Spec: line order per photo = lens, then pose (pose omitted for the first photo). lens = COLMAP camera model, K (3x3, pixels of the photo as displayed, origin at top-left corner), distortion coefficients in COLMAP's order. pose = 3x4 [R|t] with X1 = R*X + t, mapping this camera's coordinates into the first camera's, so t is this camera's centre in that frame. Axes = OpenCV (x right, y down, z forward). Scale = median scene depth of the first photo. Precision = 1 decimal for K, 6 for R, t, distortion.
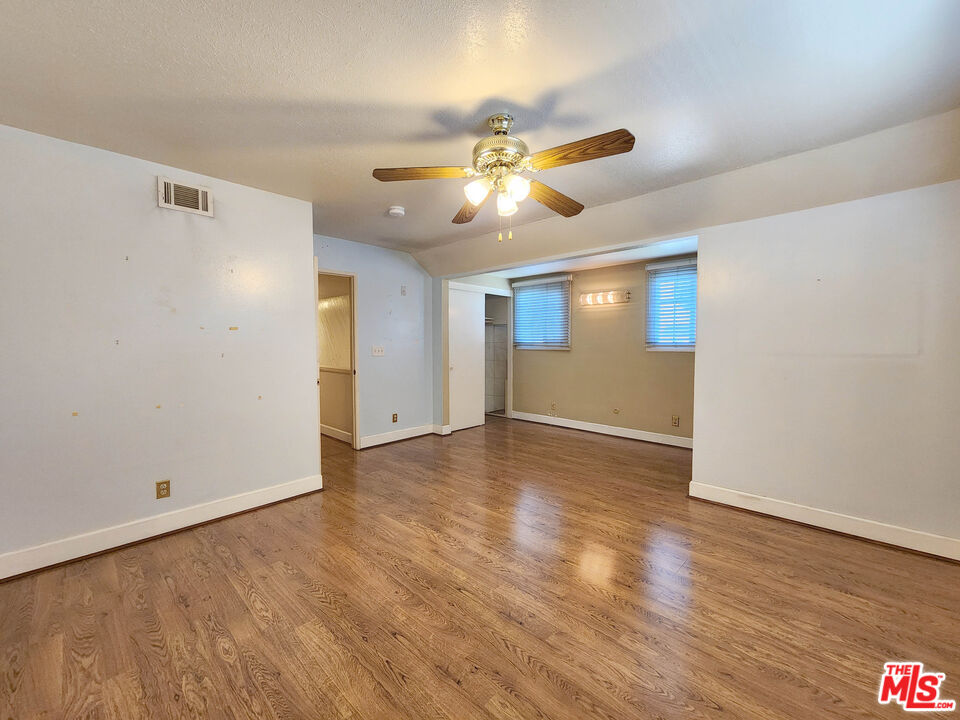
lens RADIAL K [[394.8, 0, 480.4], [0, 394.8, 359.6], [0, 0, 1]] dist [0.000636, 0.000637]
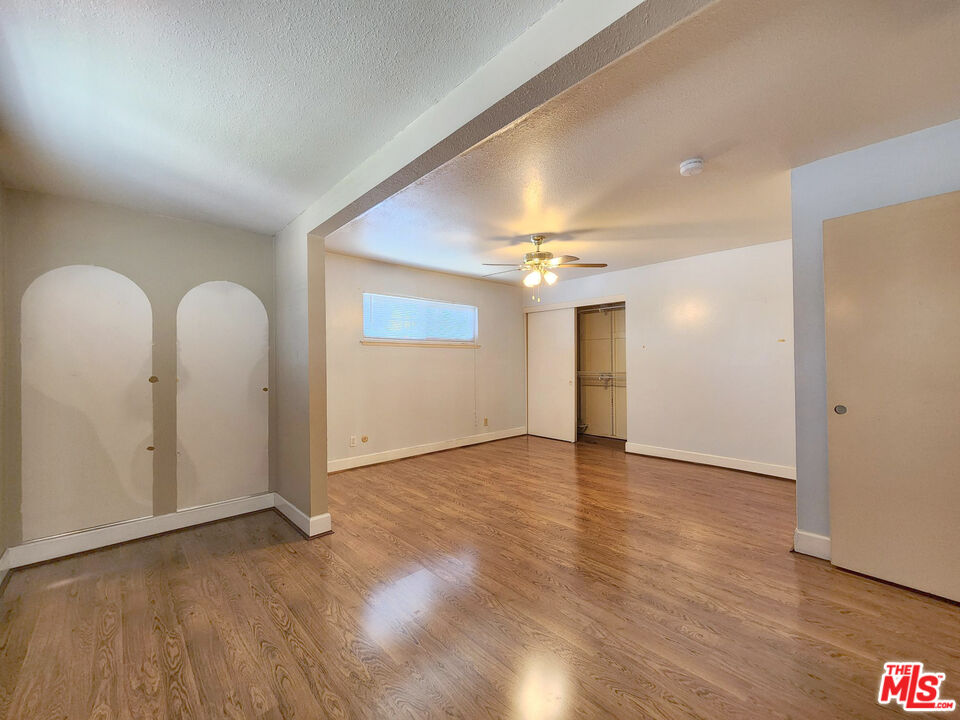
lens RADIAL K [[394.8, 0, 479.6], [0, 394.8, 360.2], [0, 0, 1]] dist [0.000636, 0.000637]
pose [[-0.998014, 0.010275, 0.062157, 0.186980], [0.012477, 0.999305, 0.035134, -0.081412], [-0.061752, 0.035840, -0.997448, 2.465074]]
